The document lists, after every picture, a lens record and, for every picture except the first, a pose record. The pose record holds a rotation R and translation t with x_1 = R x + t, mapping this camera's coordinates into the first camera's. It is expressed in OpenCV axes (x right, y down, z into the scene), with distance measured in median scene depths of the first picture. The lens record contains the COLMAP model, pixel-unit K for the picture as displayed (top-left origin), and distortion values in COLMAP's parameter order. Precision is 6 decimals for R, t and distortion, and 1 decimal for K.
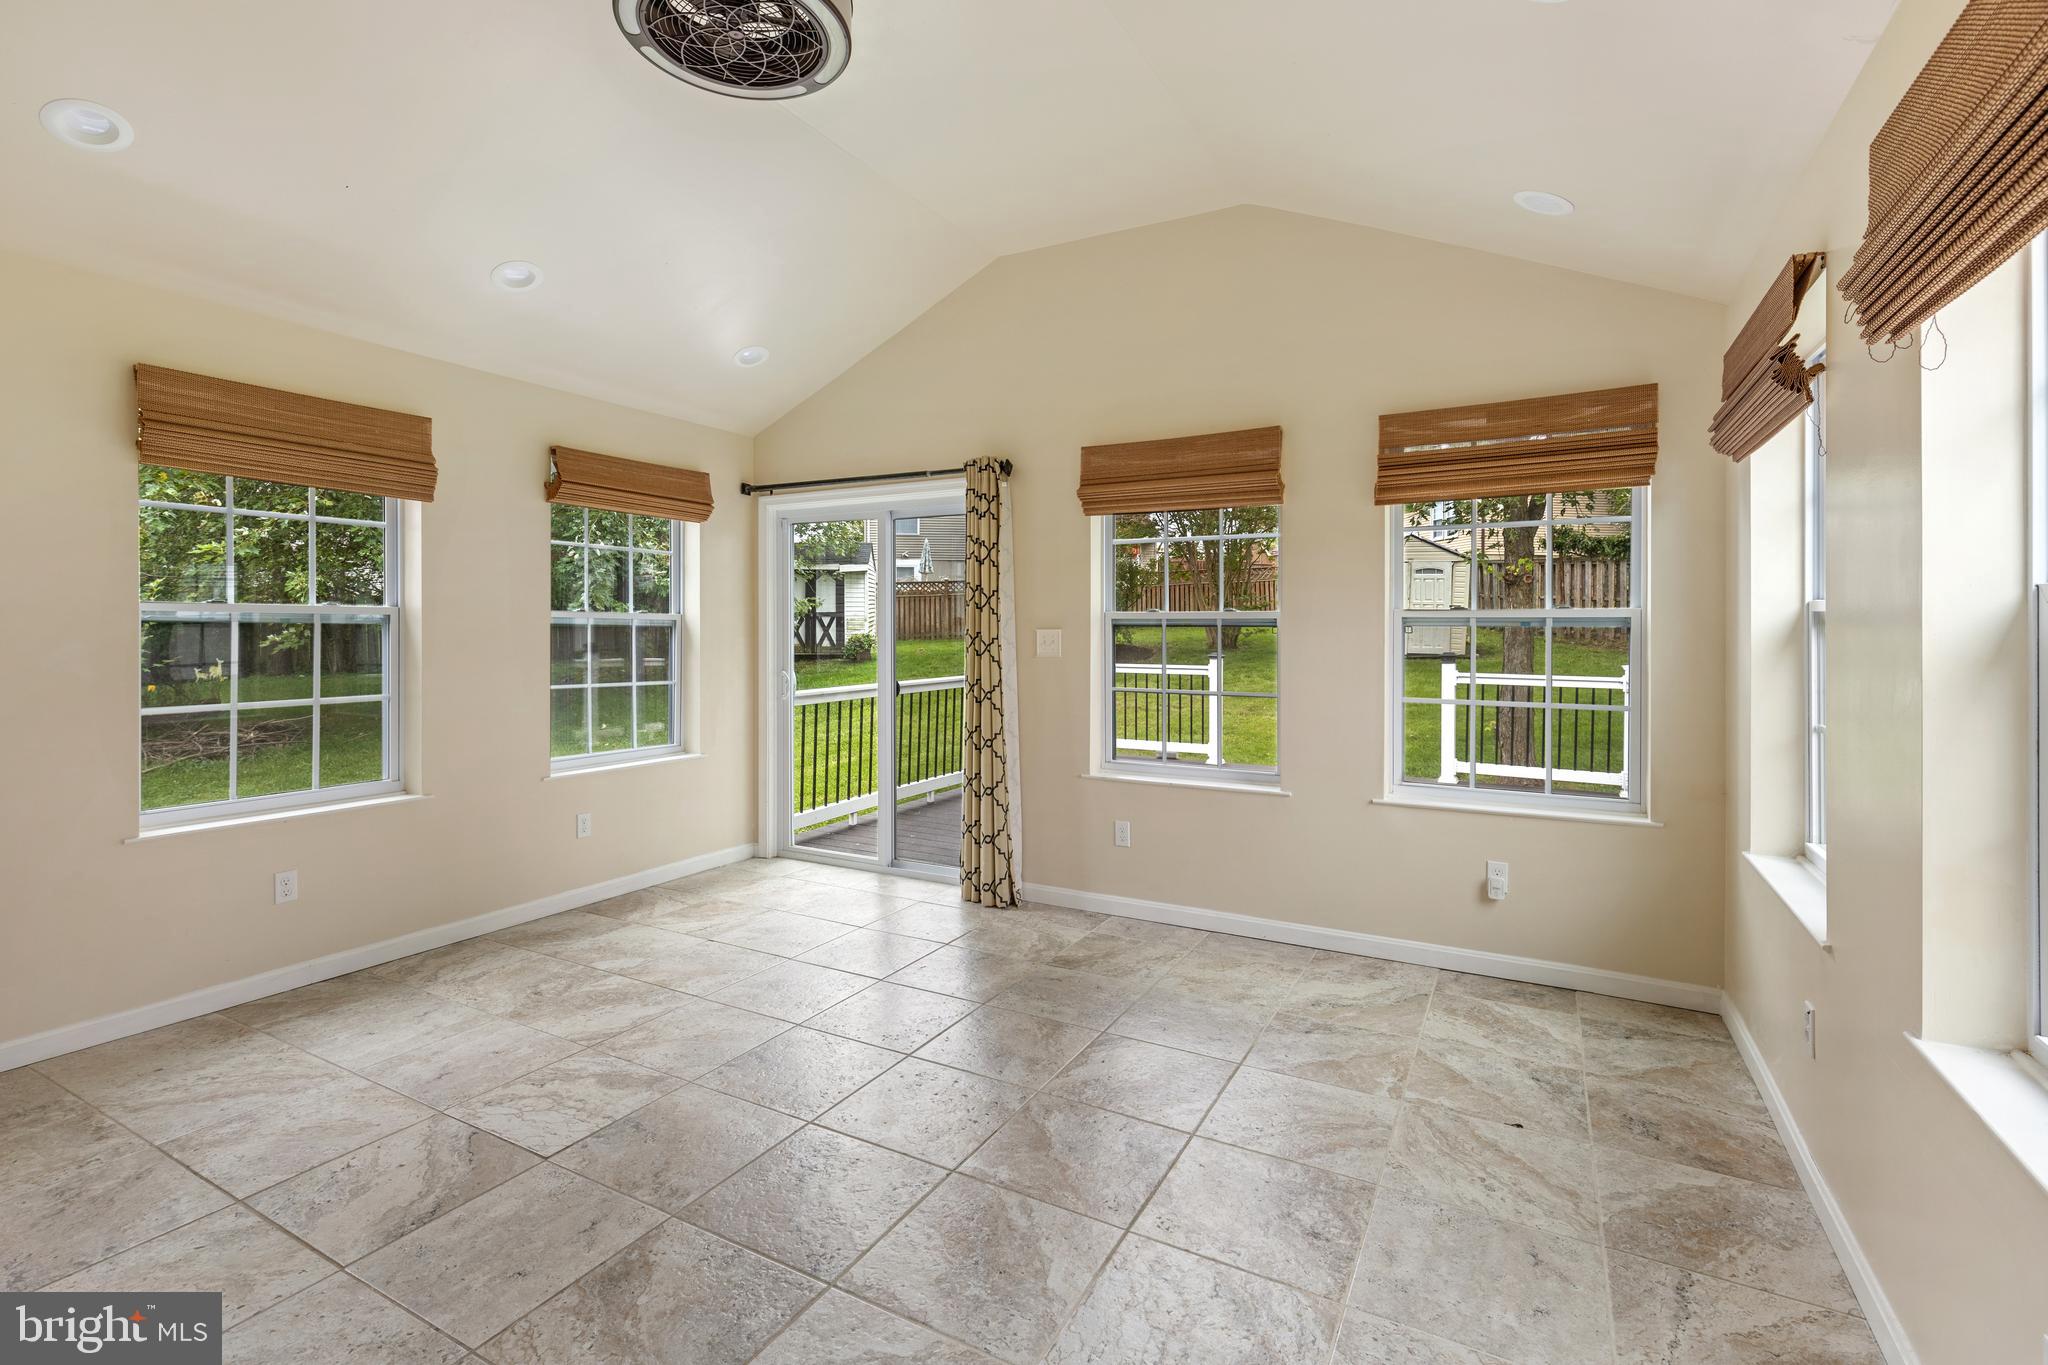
lens RADIAL K [[931.2, 0, 1019.5], [0, 931.2, 628.3], [0, 0, 1]] dist [0.003519, -0.000062]
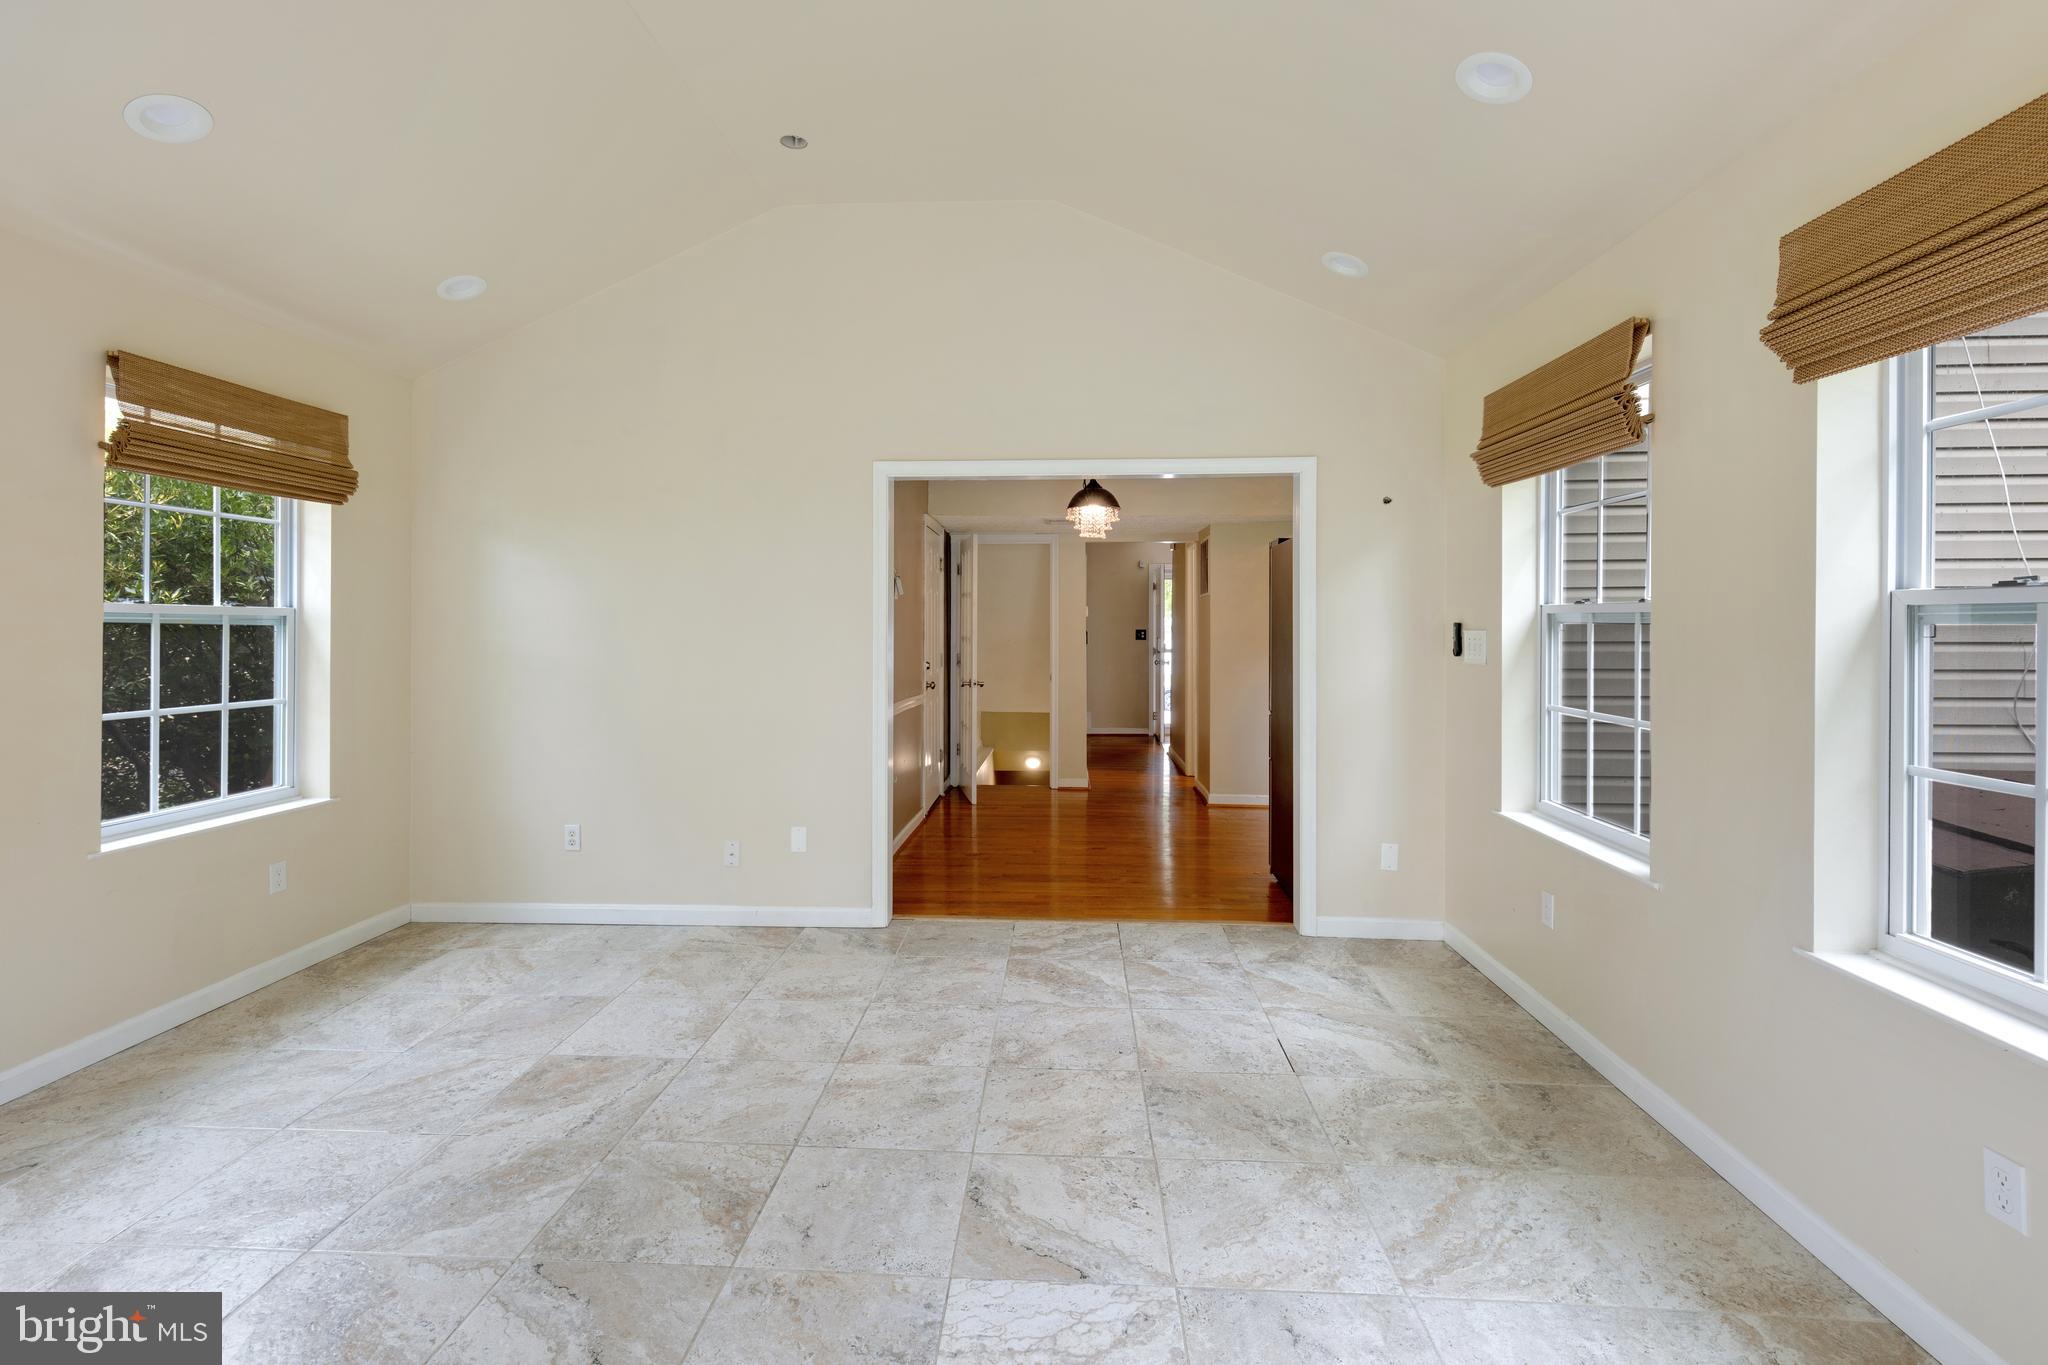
lens RADIAL K [[931.2, 0, 1019.5], [0, 931.2, 628.3], [0, 0, 1]] dist [0.003519, -0.000062]
pose [[-0.899765, -0.003816, -0.436359, -0.148518], [-0.004547, 0.999989, 0.000631, -0.002997], [0.436352, 0.002552, -0.899773, 1.302316]]
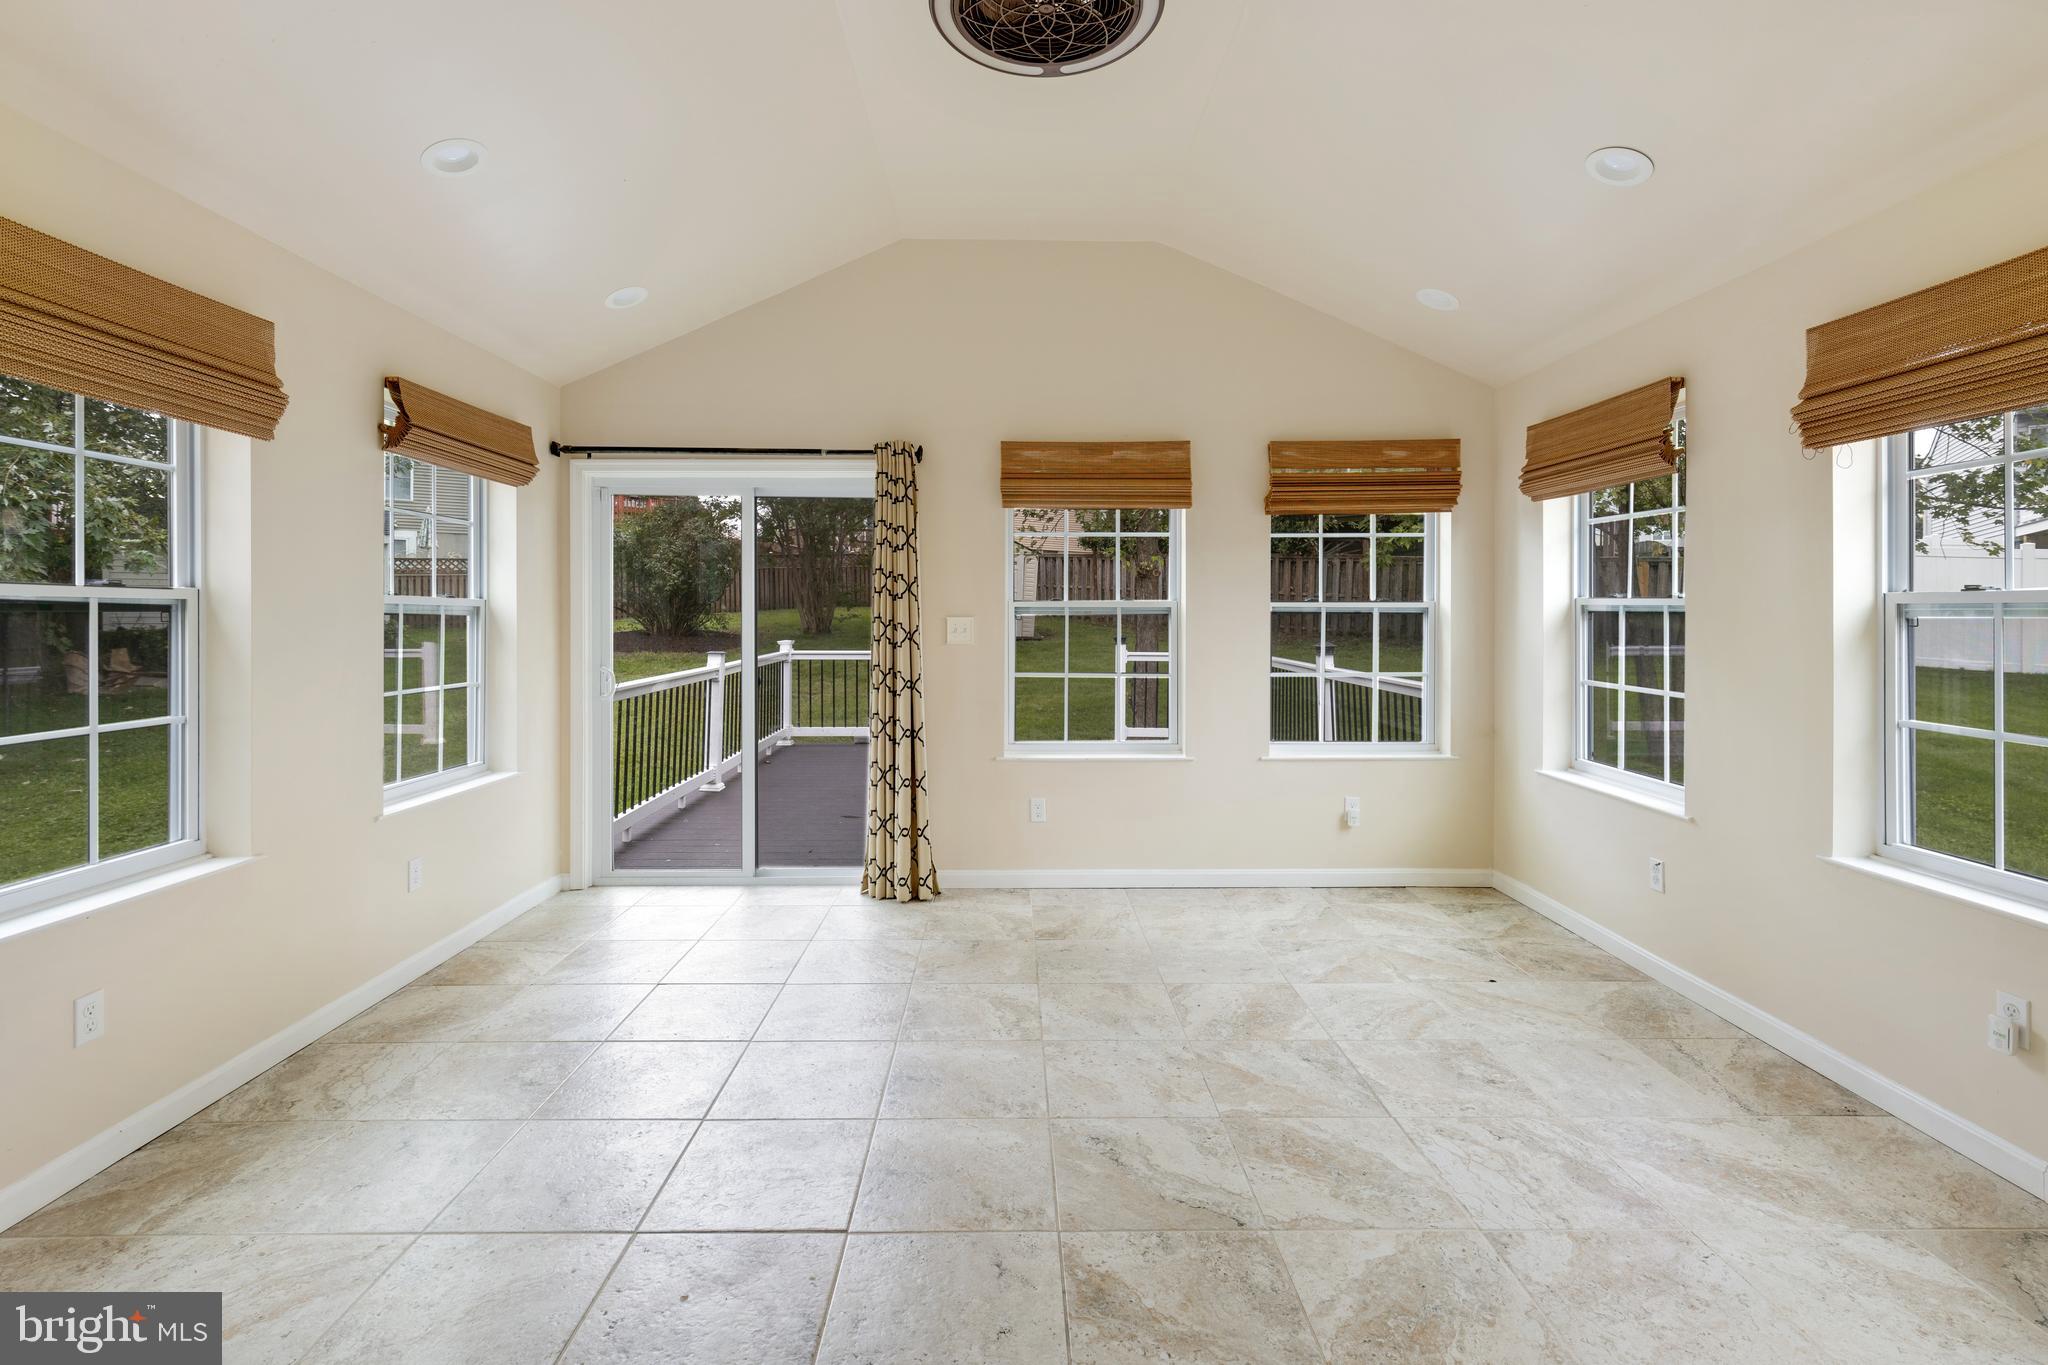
lens RADIAL K [[931.1, 0, 1020.4], [0, 931.1, 611.4], [0, 0, 1]] dist [0.002557, 0.000390]
pose [[0.869493, -0.000058, 0.493944, -0.587104], [0.000306, 1.000000, -0.000420, -0.006297], [-0.493944, 0.000517, 0.869493, 0.122026]]
